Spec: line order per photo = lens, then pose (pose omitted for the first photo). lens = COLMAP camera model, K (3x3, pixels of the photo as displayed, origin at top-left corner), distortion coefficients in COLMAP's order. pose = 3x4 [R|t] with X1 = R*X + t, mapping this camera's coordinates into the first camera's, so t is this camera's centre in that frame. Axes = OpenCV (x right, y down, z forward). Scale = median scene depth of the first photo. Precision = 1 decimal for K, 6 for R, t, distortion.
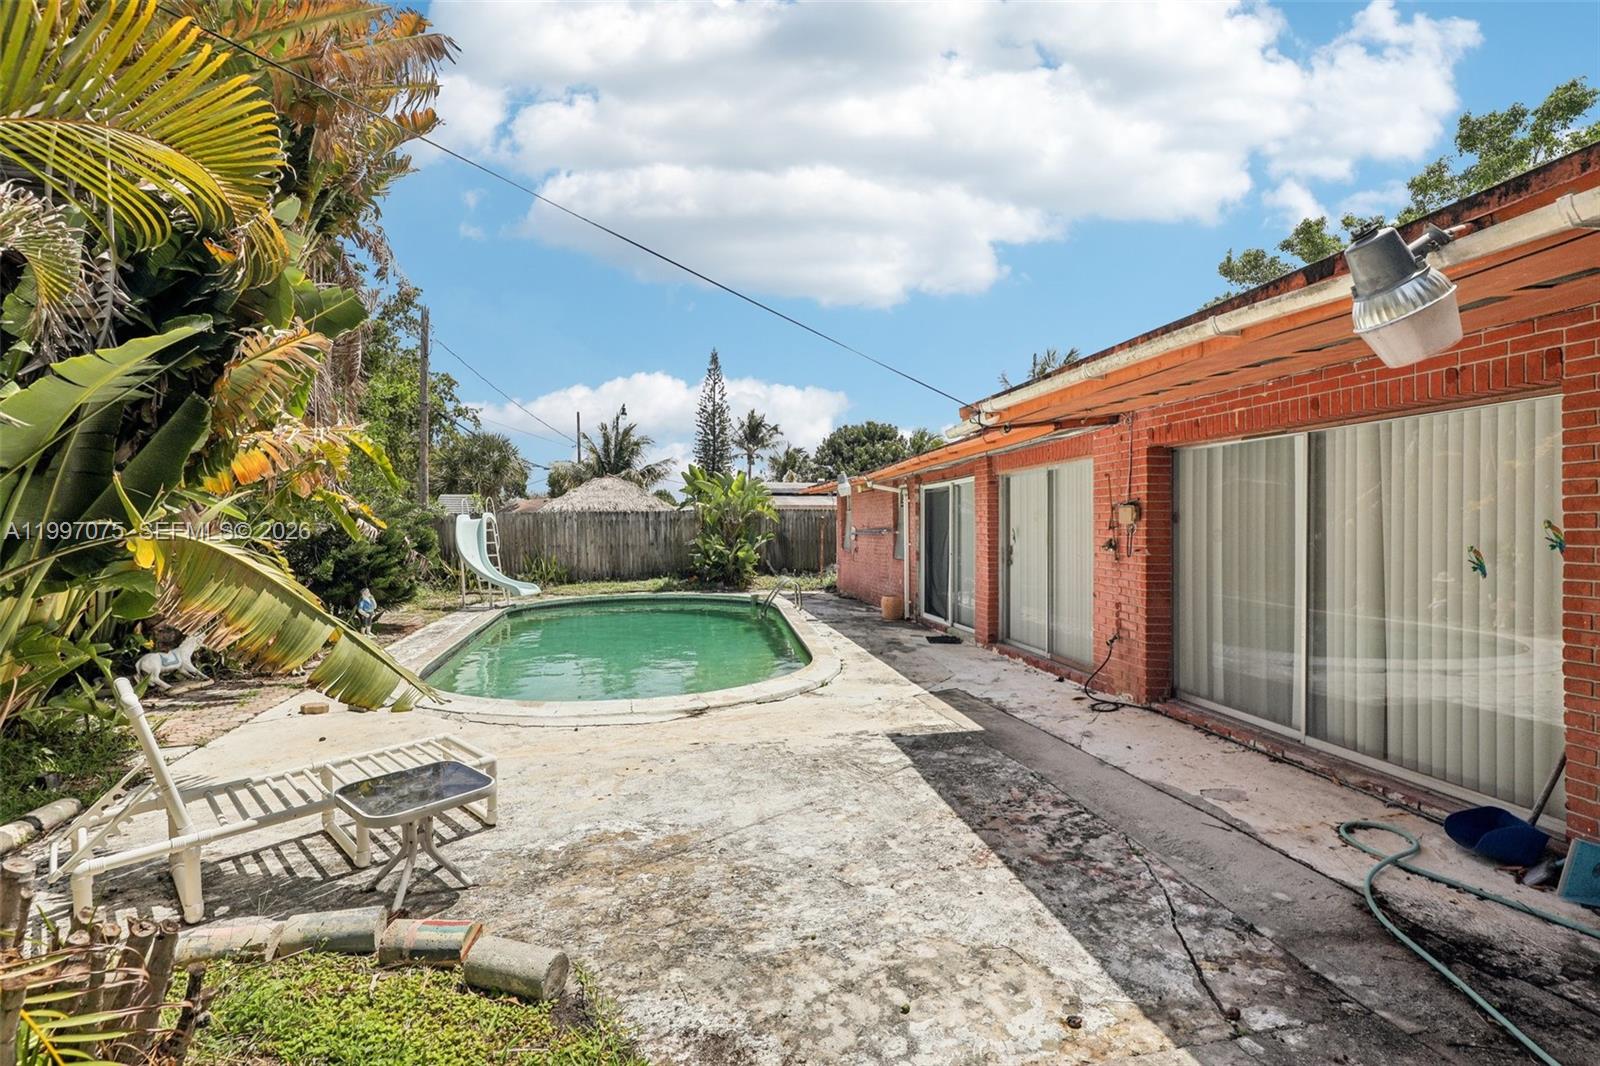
lens RADIAL K [[716.7, 0, 787.9], [0, 716.7, 537.0], [0, 0, 1]] dist [-0.000421, -0.000080]
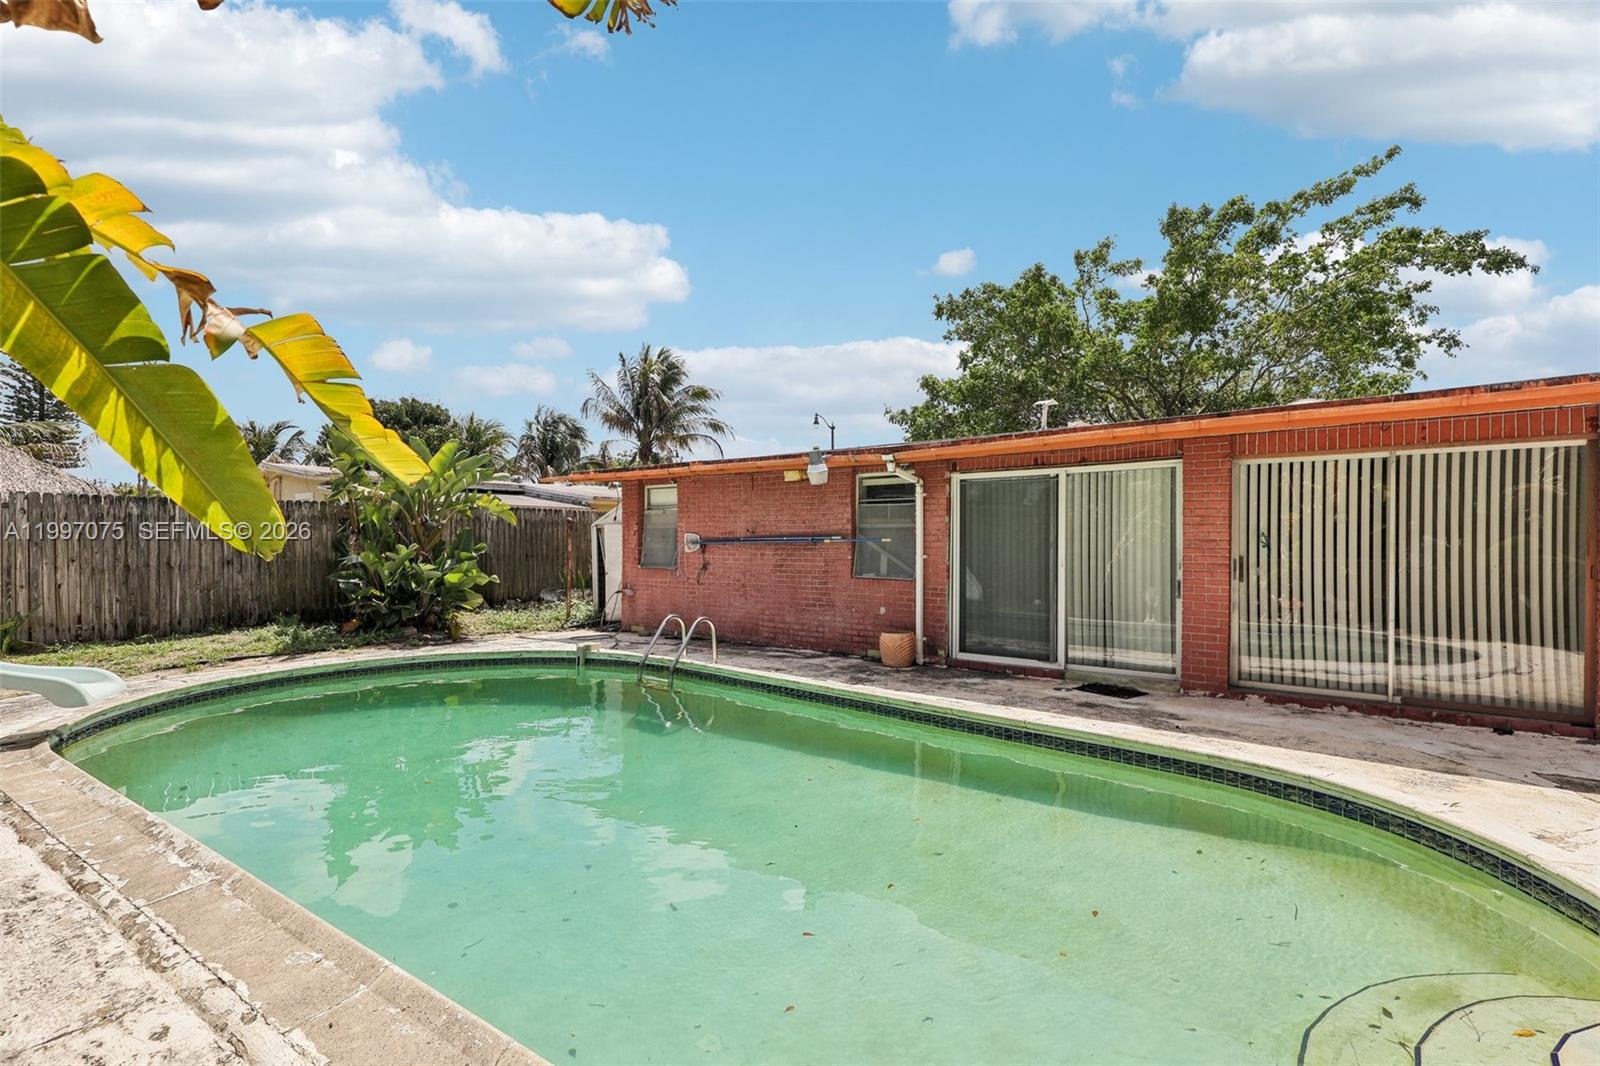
lens RADIAL K [[744.9, 0, 809.0], [0, 744.9, 540.6], [0, 0, 1]] dist [-0.002128, 0.000337]
pose [[0.741113, 0.007008, 0.671344, -0.264936], [0.002883, 0.999903, -0.013620, 0.002487], [-0.671374, 0.012029, 0.741021, 0.349683]]
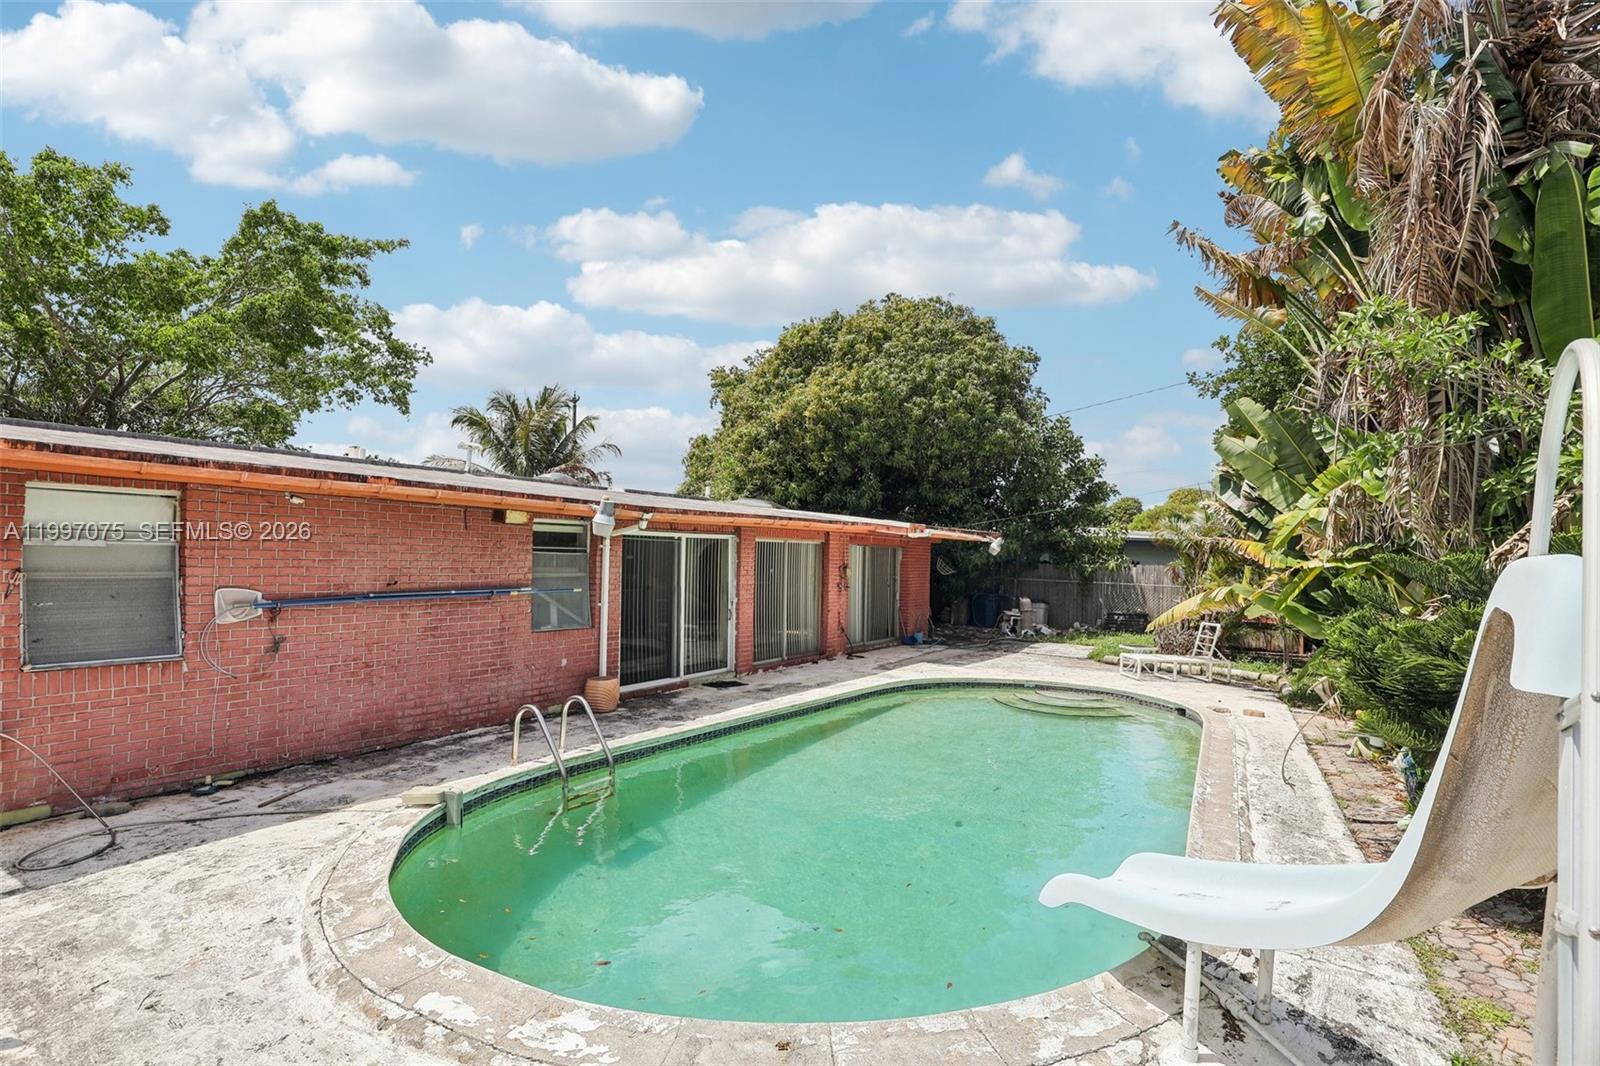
lens RADIAL K [[813.7, 0, 808.7], [0, 813.7, 540.4], [0, 0, 1]] dist [0.000872, 0.000135]
pose [[-0.760964, 0.002865, 0.648788, -0.360041], [-0.007281, 0.999890, -0.012955, -0.031386], [-0.648753, -0.014583, -0.760859, 0.990530]]
